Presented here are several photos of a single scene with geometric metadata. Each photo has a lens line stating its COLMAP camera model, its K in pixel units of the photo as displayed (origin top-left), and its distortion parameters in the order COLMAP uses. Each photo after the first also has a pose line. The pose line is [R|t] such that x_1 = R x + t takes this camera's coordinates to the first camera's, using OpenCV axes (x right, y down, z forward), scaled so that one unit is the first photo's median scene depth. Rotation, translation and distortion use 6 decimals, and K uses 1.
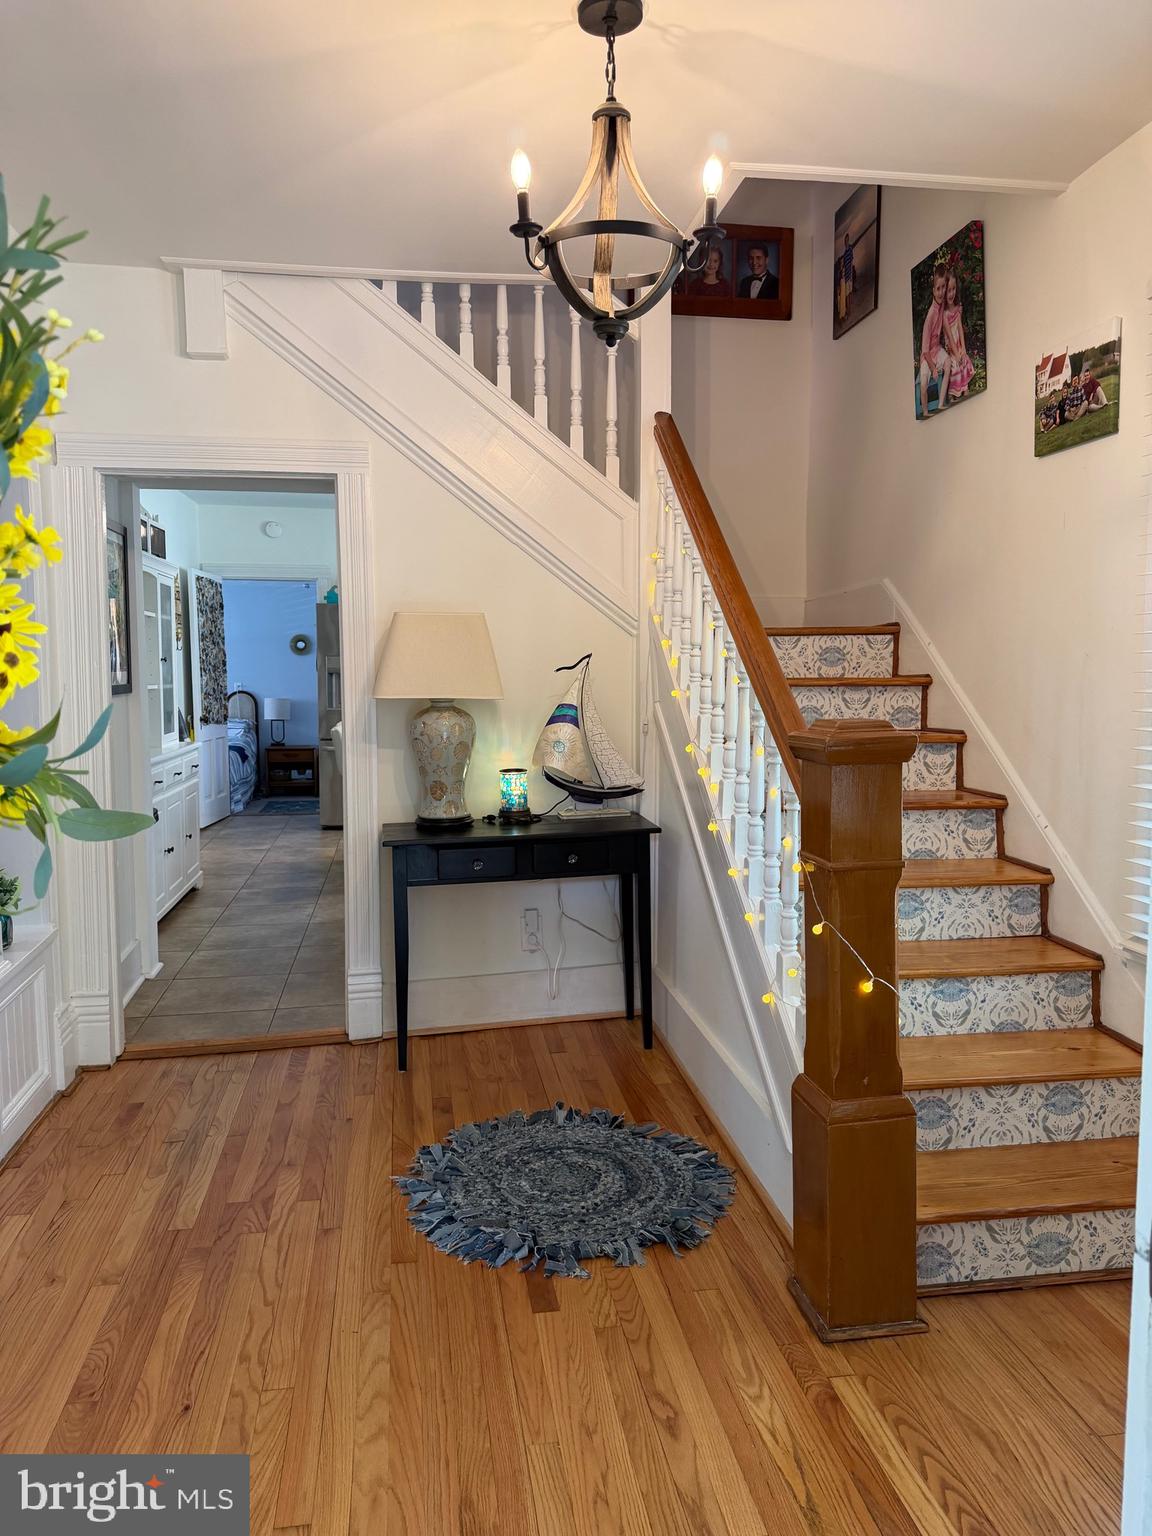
lens RADIAL K [[1084.9, 0, 571.8], [0, 1084.9, 769.1], [0, 0, 1]] dist [0.096258, -0.159811]
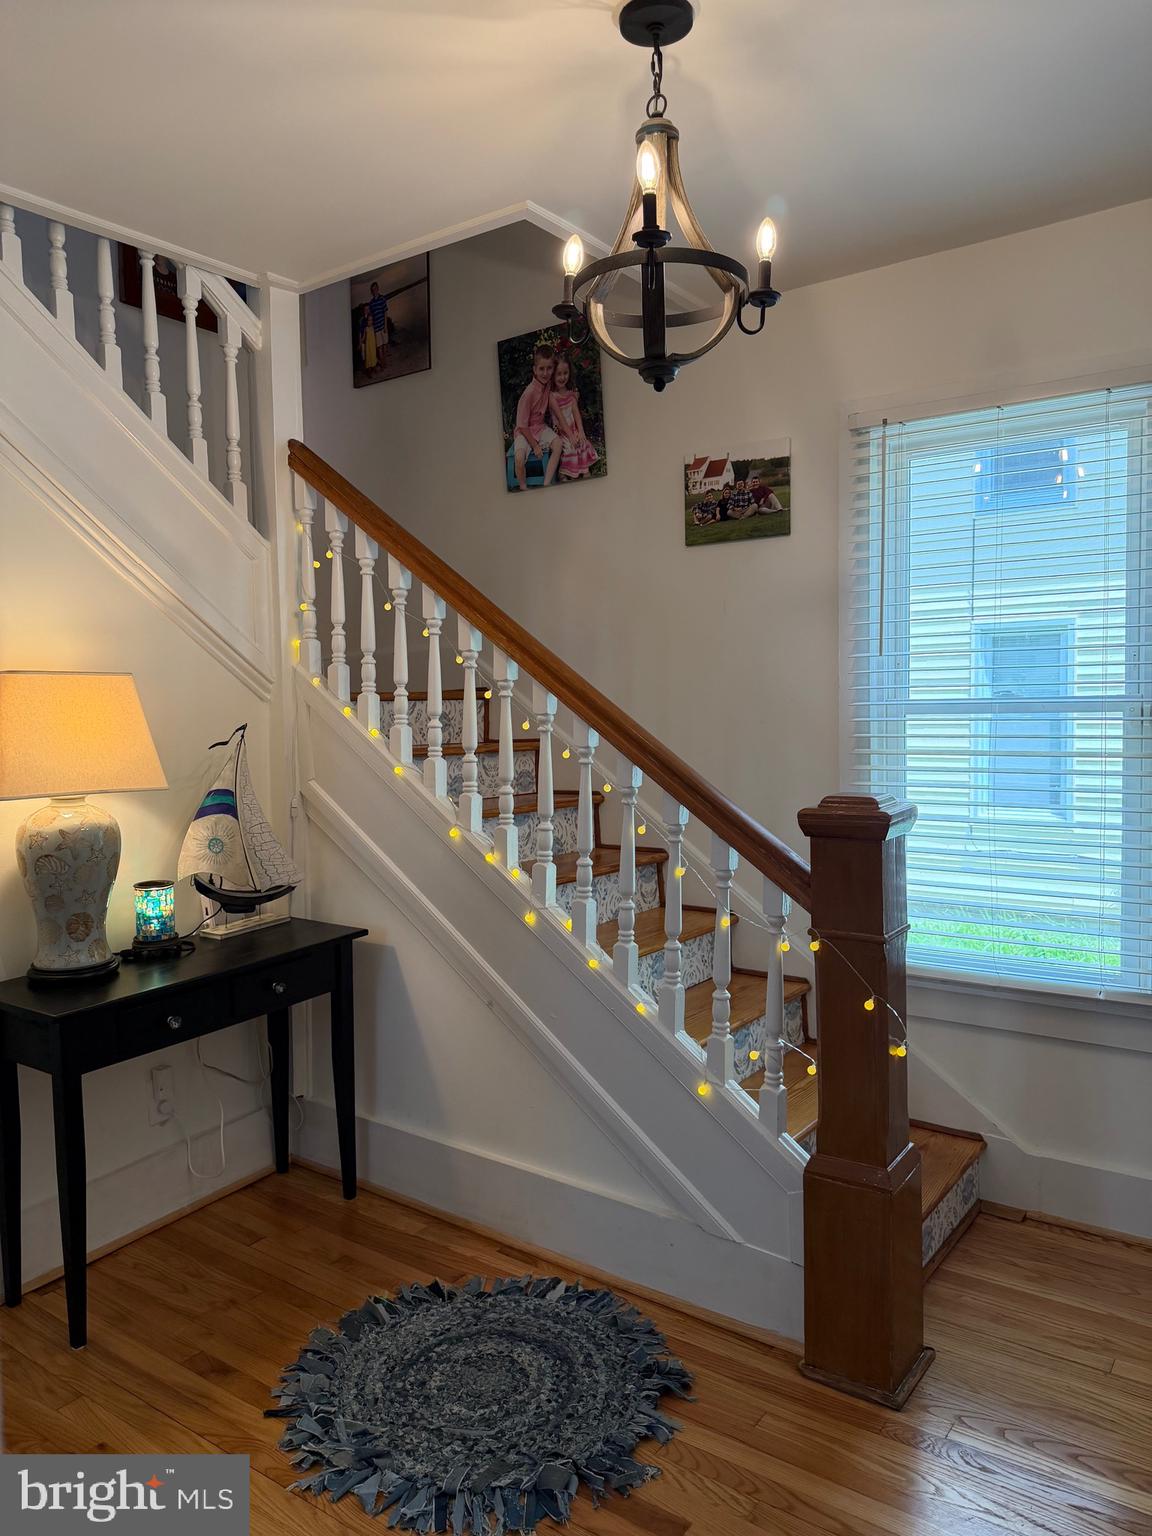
lens RADIAL K [[1071.4, 0, 647.6], [0, 1071.4, 776.9], [0, 0, 1]] dist [0.105758, -0.136789]
pose [[0.700948, -0.053969, 0.711168, -0.360486], [0.082243, 0.996597, -0.005431, -0.042013], [-0.708455, 0.062296, 0.703001, 0.246738]]
